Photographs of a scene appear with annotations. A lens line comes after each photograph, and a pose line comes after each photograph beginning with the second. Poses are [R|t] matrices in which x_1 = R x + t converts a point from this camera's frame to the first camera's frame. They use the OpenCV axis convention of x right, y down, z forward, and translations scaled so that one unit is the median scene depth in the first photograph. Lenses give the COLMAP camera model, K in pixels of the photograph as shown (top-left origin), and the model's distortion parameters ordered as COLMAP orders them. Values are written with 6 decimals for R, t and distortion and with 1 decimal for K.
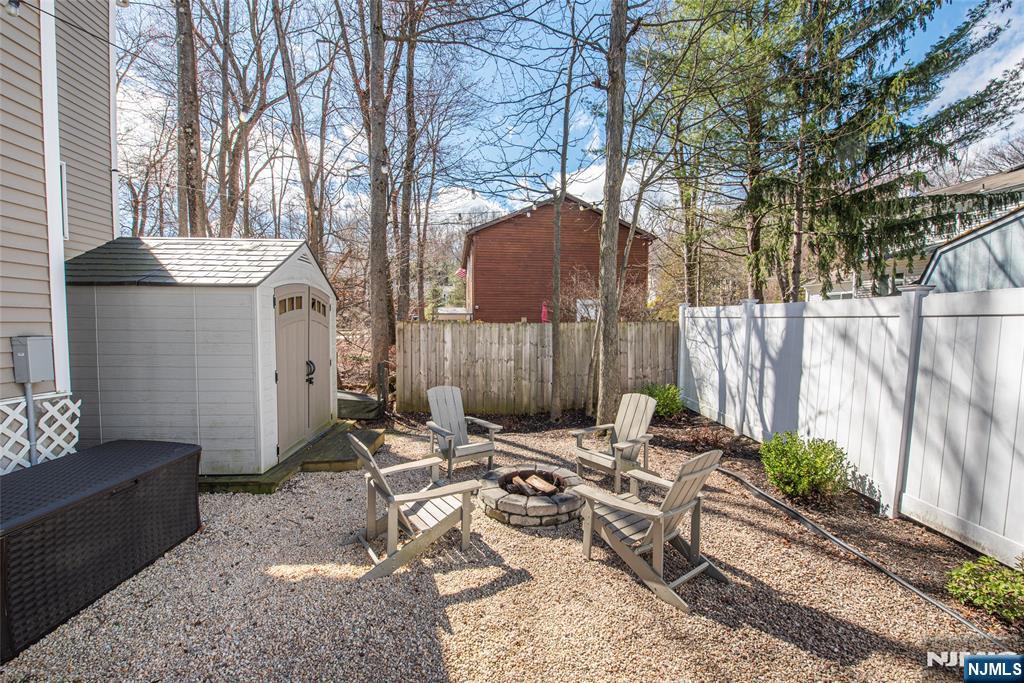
lens RADIAL K [[406.3, 0, 513.4], [0, 406.3, 346.4], [0, 0, 1]] dist [-0.019642, -0.000363]
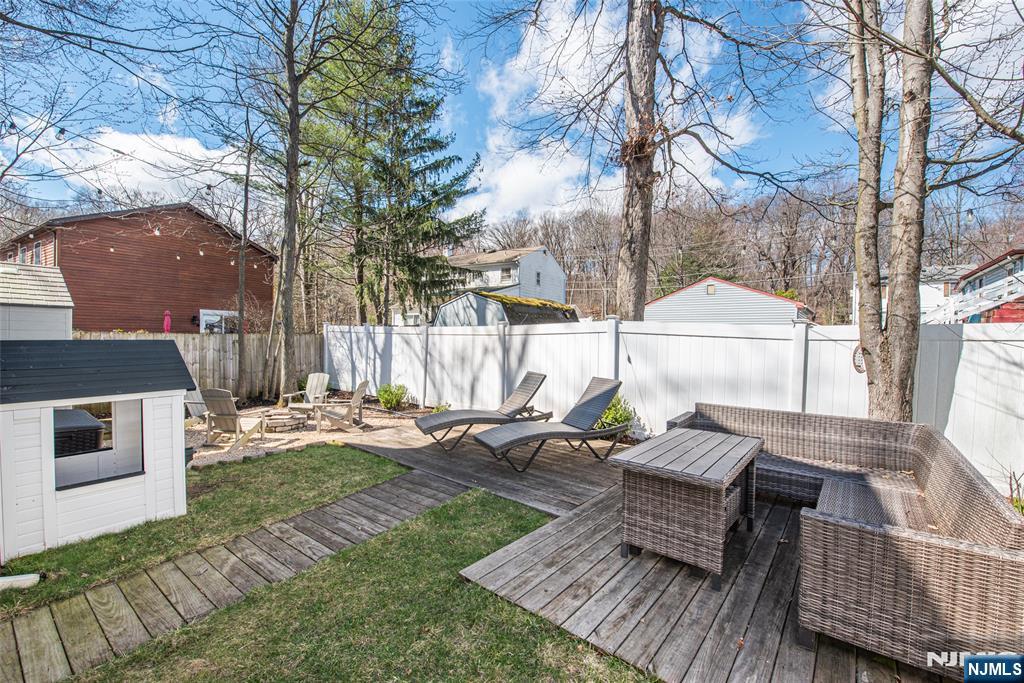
lens RADIAL K [[406.3, 0, 513.4], [0, 406.3, 346.4], [0, 0, 1]] dist [-0.019642, -0.000363]
pose [[0.608202, -0.010843, 0.793709, -0.393473], [0.031020, 0.999468, -0.010116, 0.025072], [-0.793176, 0.030773, 0.608214, -0.542320]]
